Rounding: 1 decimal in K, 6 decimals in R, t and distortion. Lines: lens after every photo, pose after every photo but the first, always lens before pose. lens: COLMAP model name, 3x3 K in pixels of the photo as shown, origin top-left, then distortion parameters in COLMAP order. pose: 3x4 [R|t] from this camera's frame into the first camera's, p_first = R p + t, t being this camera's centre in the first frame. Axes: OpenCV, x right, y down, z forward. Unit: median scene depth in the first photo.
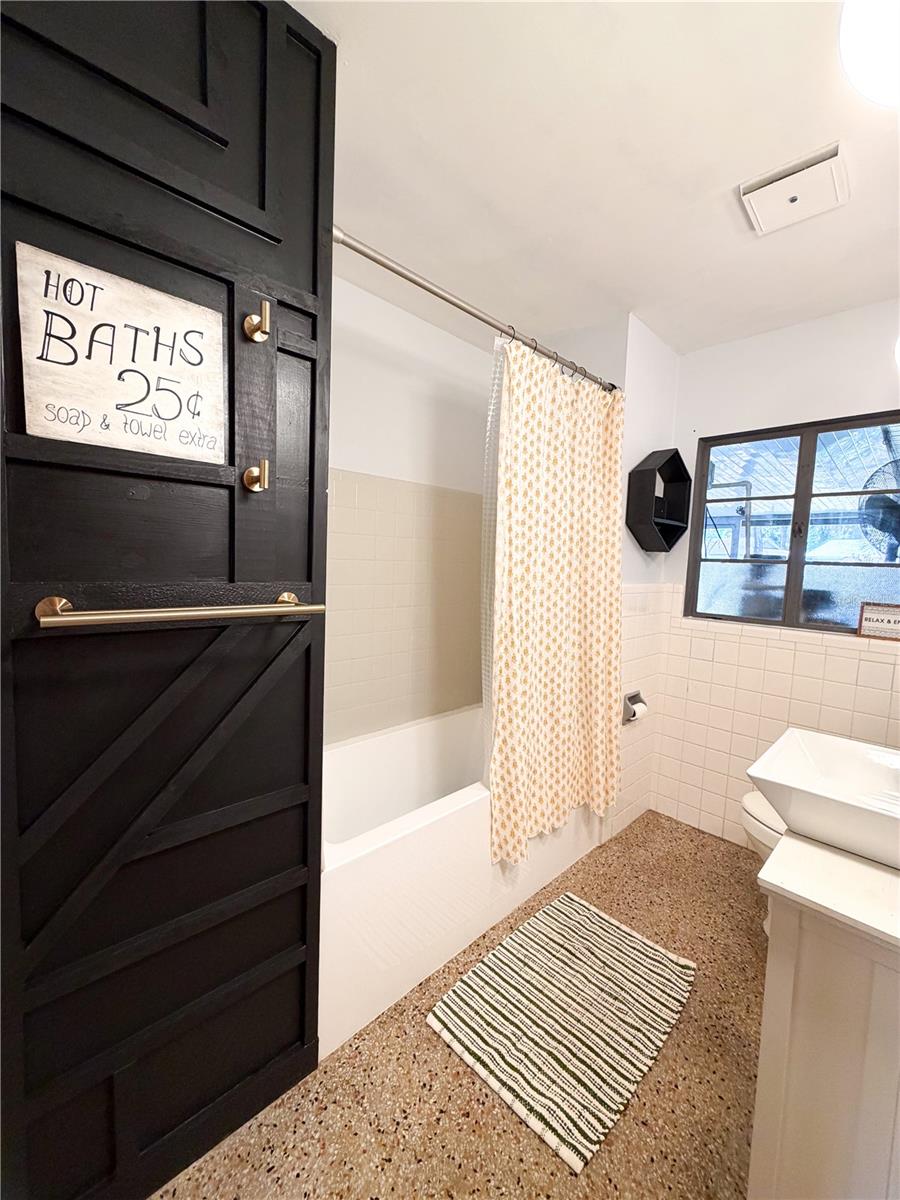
lens RADIAL K [[481.2, 0, 454.0], [0, 481.2, 603.1], [0, 0, 1]] dist [-0.000170, 0.000049]
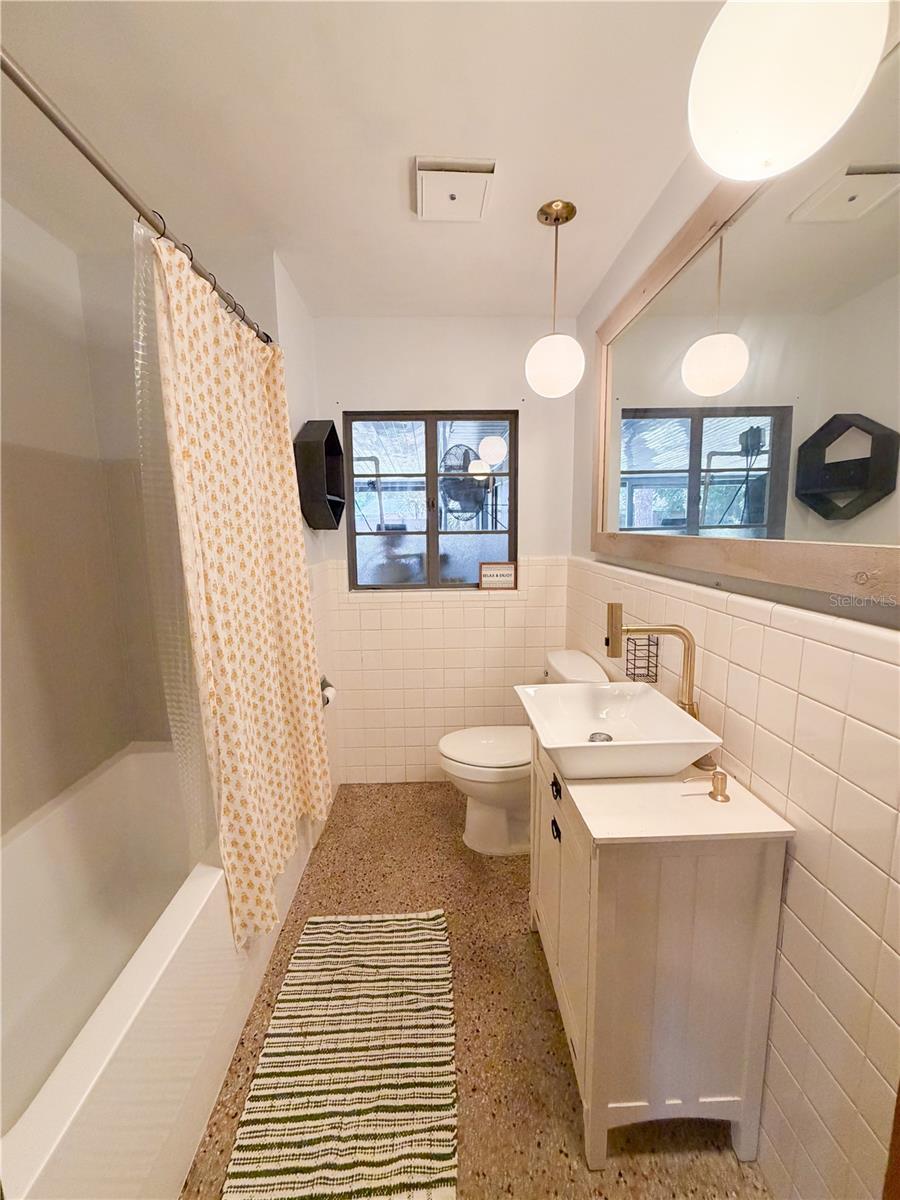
lens RADIAL K [[481.2, 0, 455.9], [0, 481.2, 601.2], [0, 0, 1]] dist [-0.000170, 0.000049]
pose [[0.675093, -0.159618, 0.720258, -0.153421], [0.104413, 0.987158, 0.120901, -0.075250], [-0.730307, -0.006415, 0.683089, 0.219144]]
